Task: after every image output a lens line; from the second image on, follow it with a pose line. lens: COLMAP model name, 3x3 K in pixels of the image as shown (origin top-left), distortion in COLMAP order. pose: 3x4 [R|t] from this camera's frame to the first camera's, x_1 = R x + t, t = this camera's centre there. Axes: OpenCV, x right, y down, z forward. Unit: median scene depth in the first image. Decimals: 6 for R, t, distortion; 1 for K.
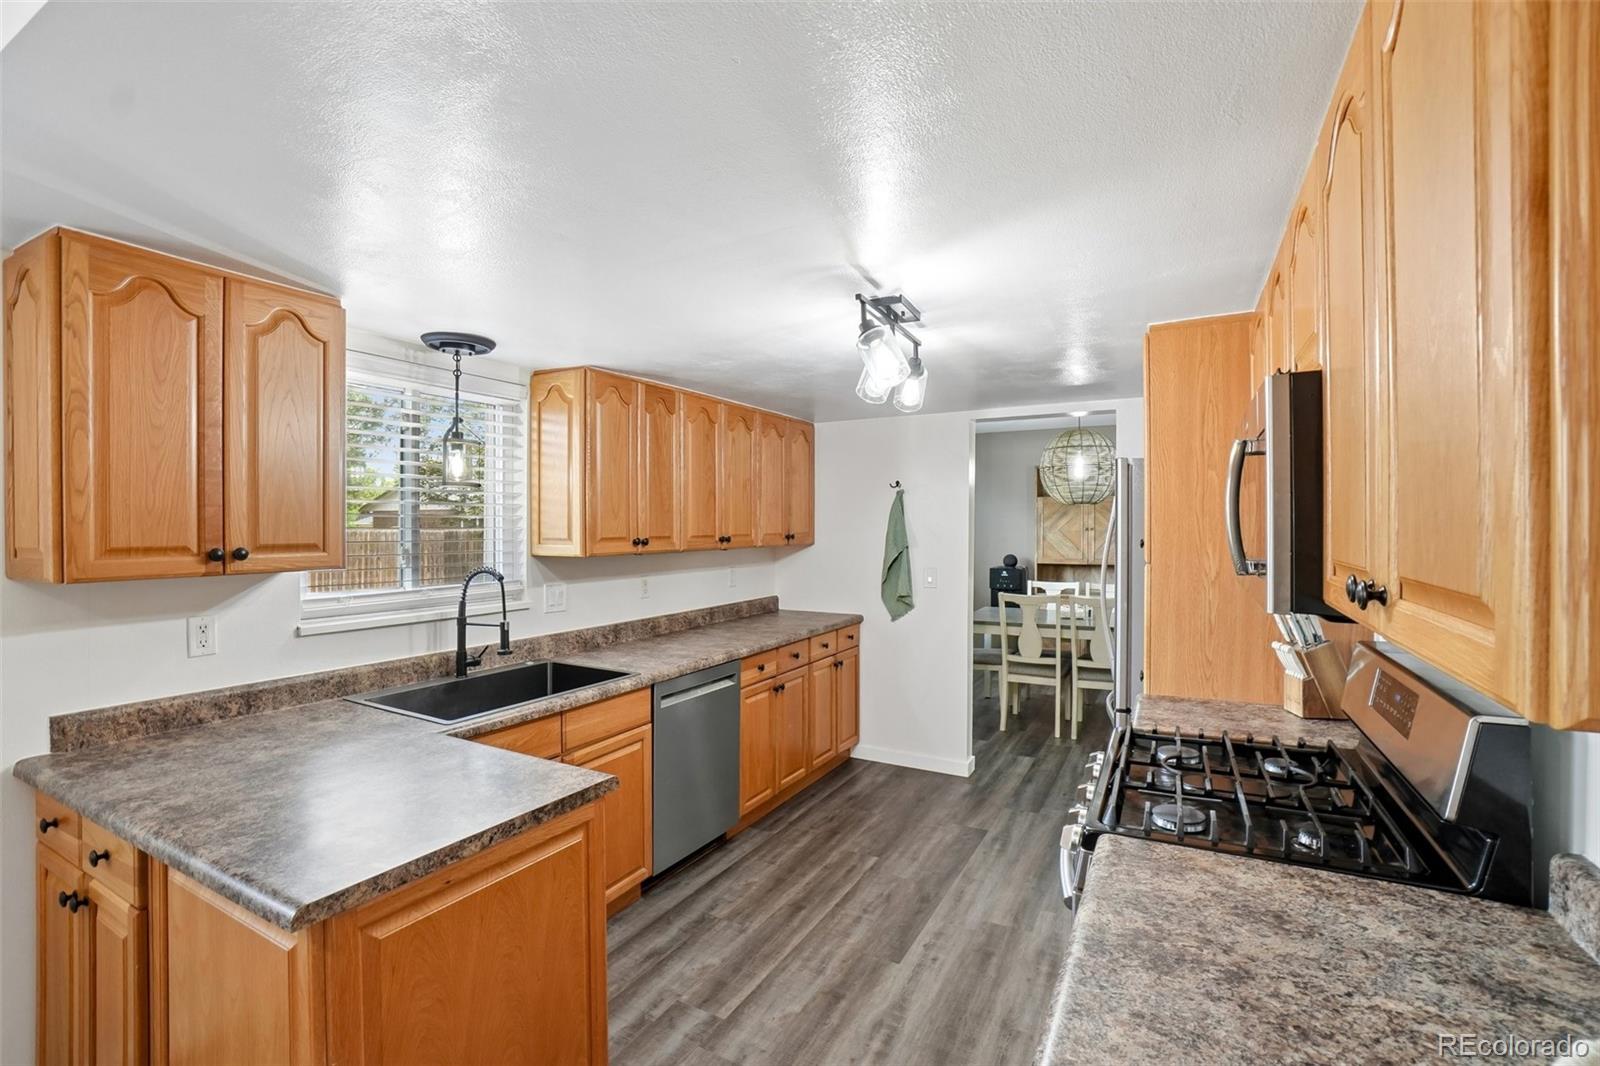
lens RADIAL K [[713.2, 0, 798.9], [0, 713.2, 522.8], [0, 0, 1]] dist [-0.046686, 0.019116]
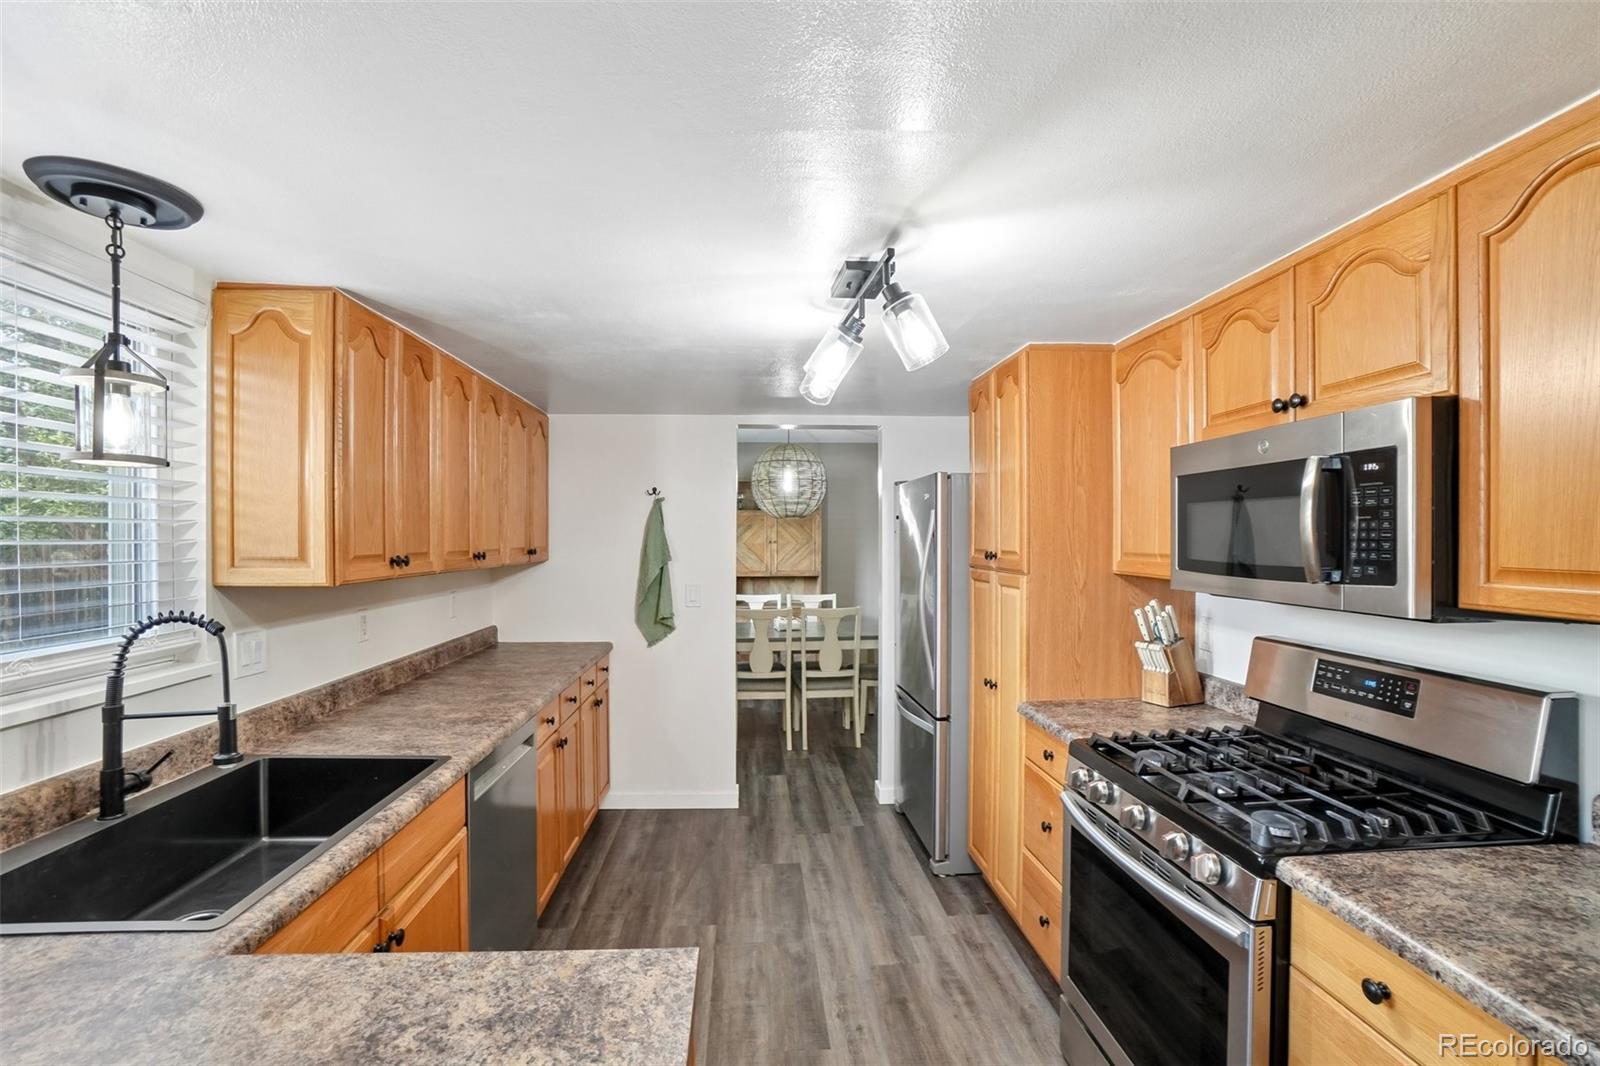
lens RADIAL K [[715.9, 0, 787.8], [0, 715.9, 537.1], [0, 0, 1]] dist [-0.049837, 0.019639]
pose [[0.849115, 0.001883, 0.528204, -0.259557], [-0.002659, 0.999996, 0.000709, 0.002325], [-0.528201, -0.002006, 0.849117, 0.221493]]
